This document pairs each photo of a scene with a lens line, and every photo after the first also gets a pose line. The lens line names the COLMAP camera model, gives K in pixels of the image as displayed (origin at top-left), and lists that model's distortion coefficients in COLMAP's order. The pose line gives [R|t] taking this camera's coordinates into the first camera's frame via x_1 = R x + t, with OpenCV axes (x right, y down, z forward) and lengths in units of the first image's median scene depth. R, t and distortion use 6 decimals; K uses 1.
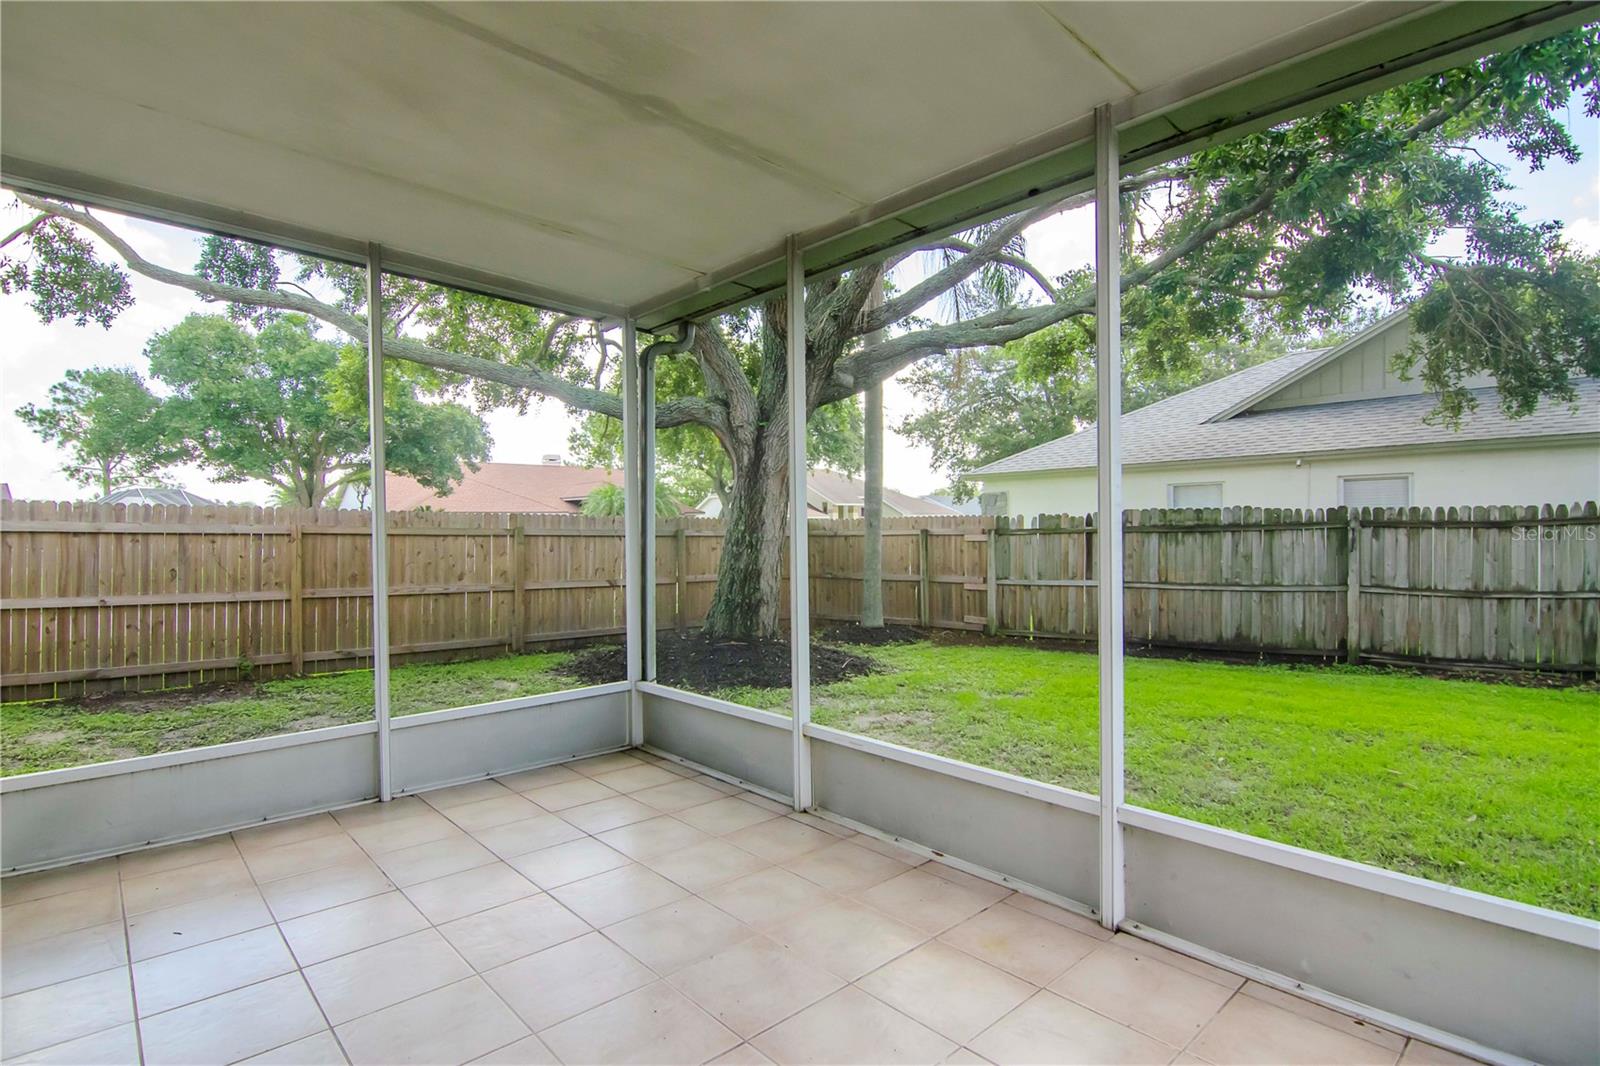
lens RADIAL K [[785.1, 0, 773.9], [0, 785.1, 541.4], [0, 0, 1]] dist [-0.009125, -0.006195]
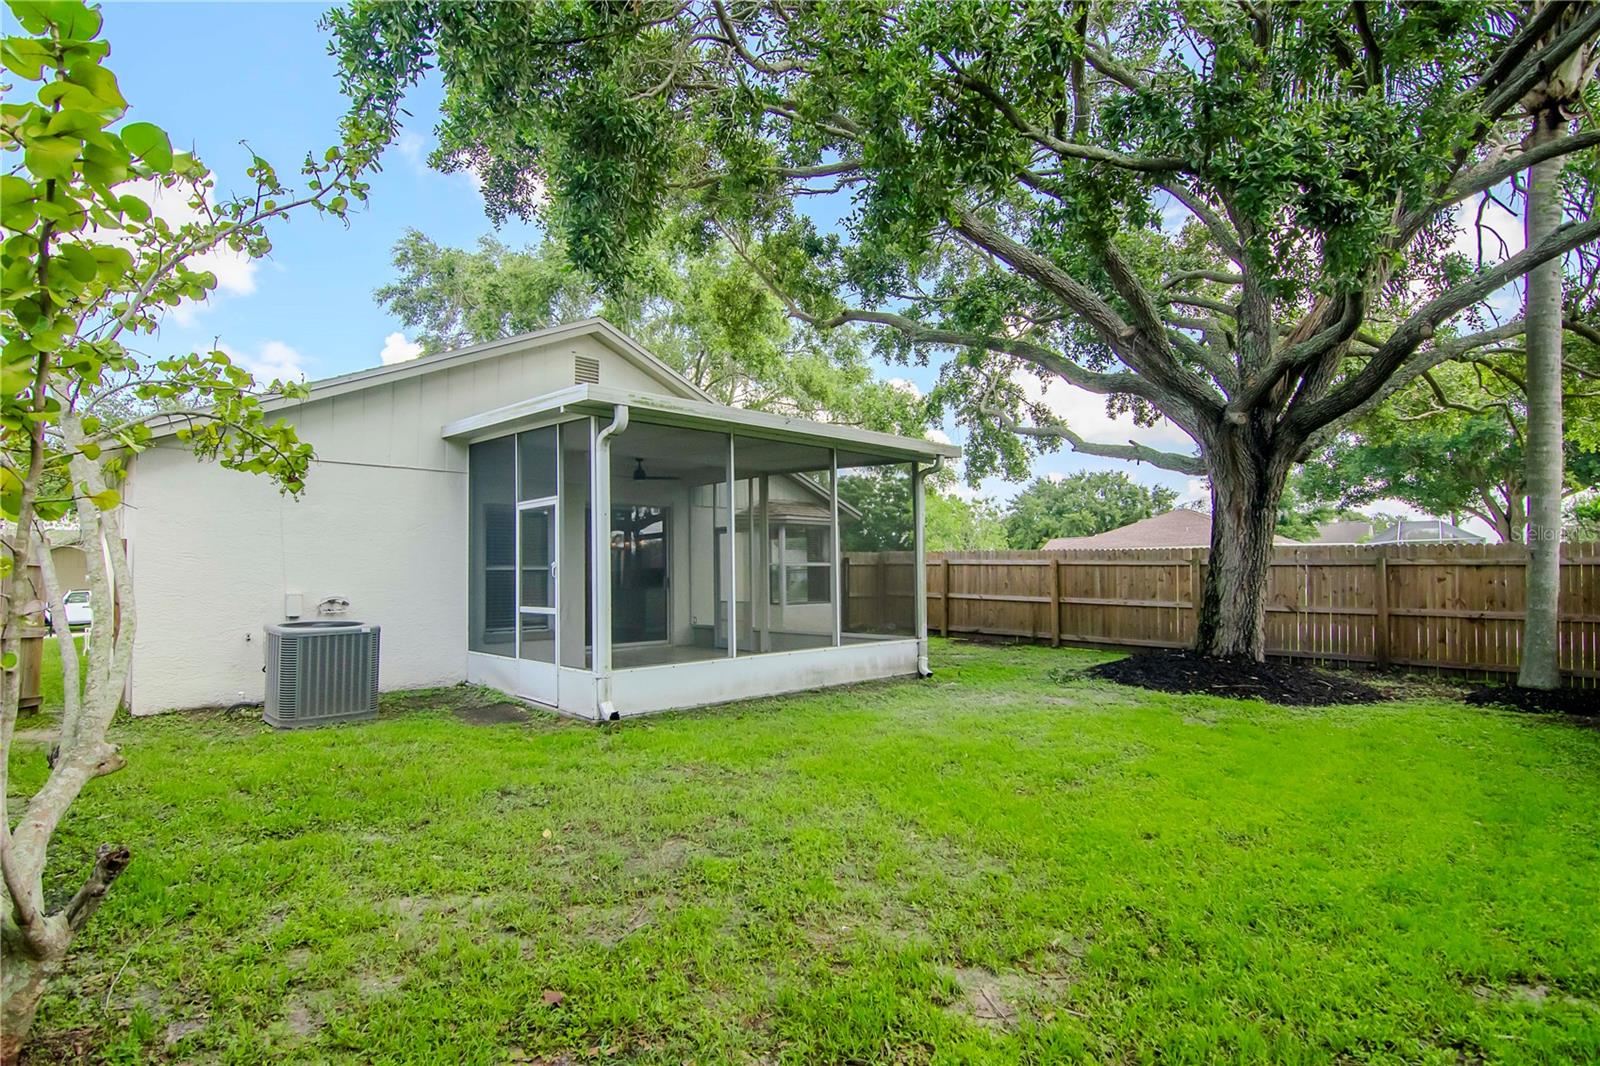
lens RADIAL K [[785.1, 0, 793.8], [0, 785.1, 534.4], [0, 0, 1]] dist [-0.009125, -0.006195]
pose [[0.022828, -0.039970, -0.998940, 1.073984], [0.001250, 0.999201, -0.039952, -0.007430], [0.999739, -0.000336, 0.022859, 0.367195]]
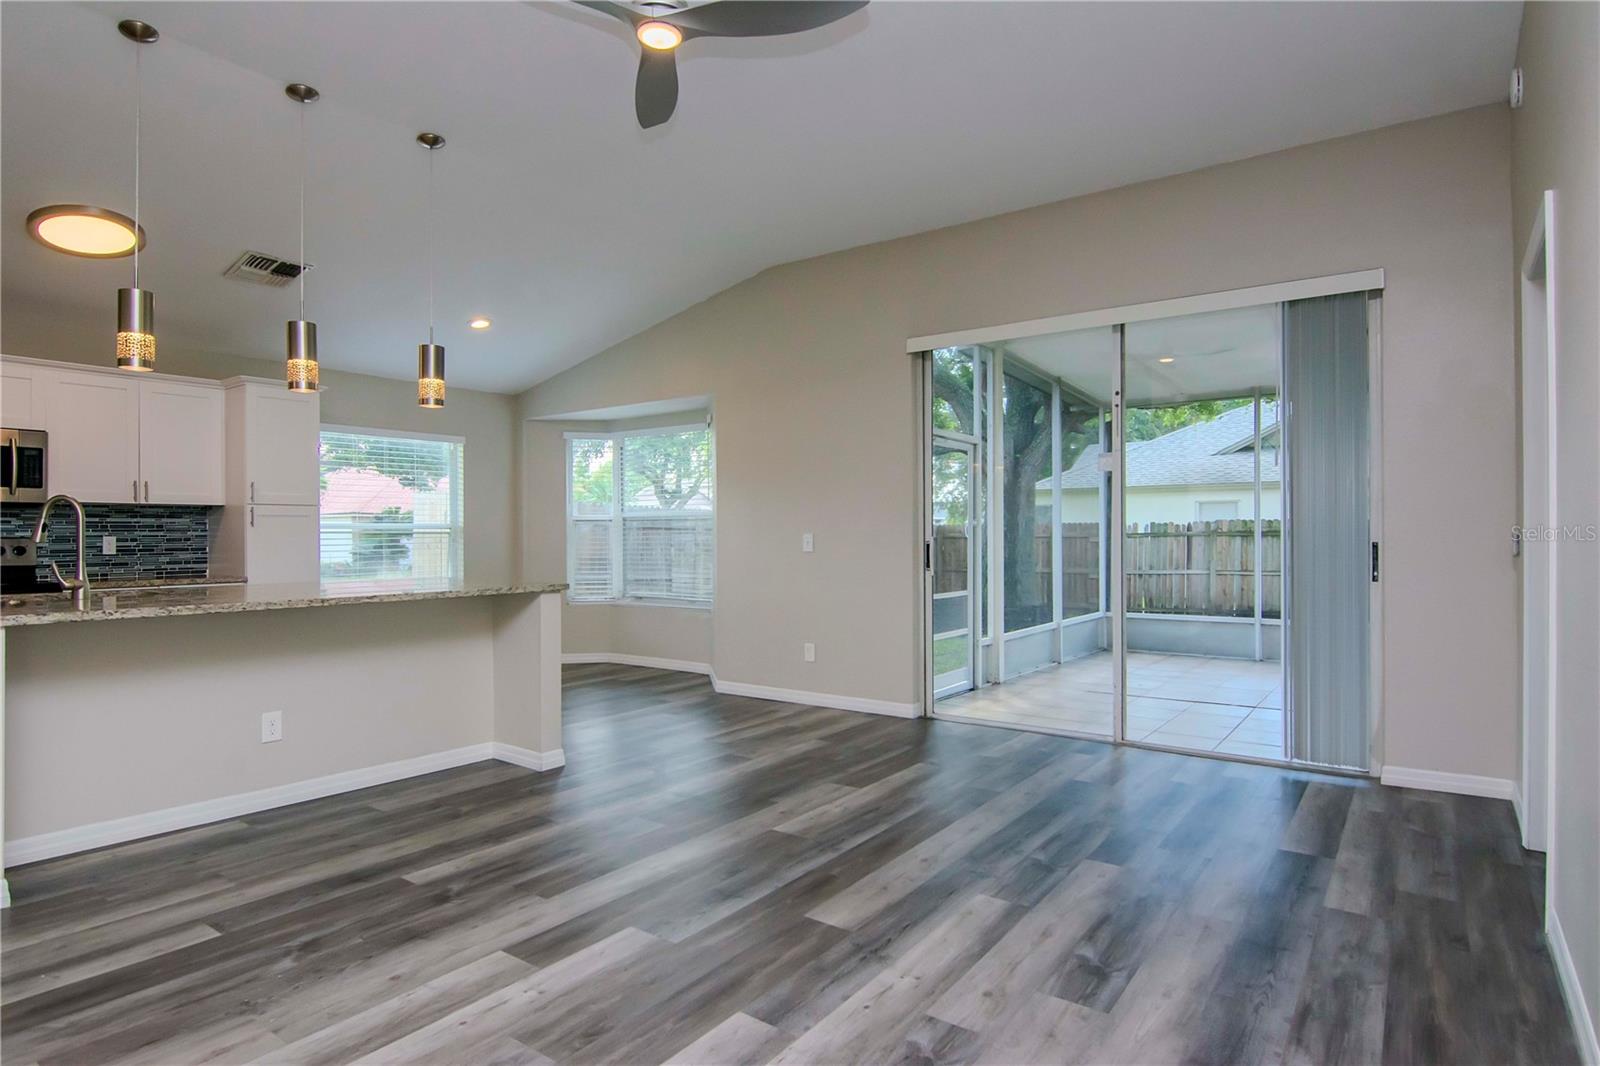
lens RADIAL K [[884.3, 0, 794.5], [0, 884.3, 541.0], [0, 0, 1]] dist [-0.011100, -0.009343]
pose [[0.976399, 0.011435, 0.215672, -0.783033], [-0.009152, 0.999891, -0.011582, 0.027981], [-0.215781, 0.009335, 0.976397, -0.484503]]
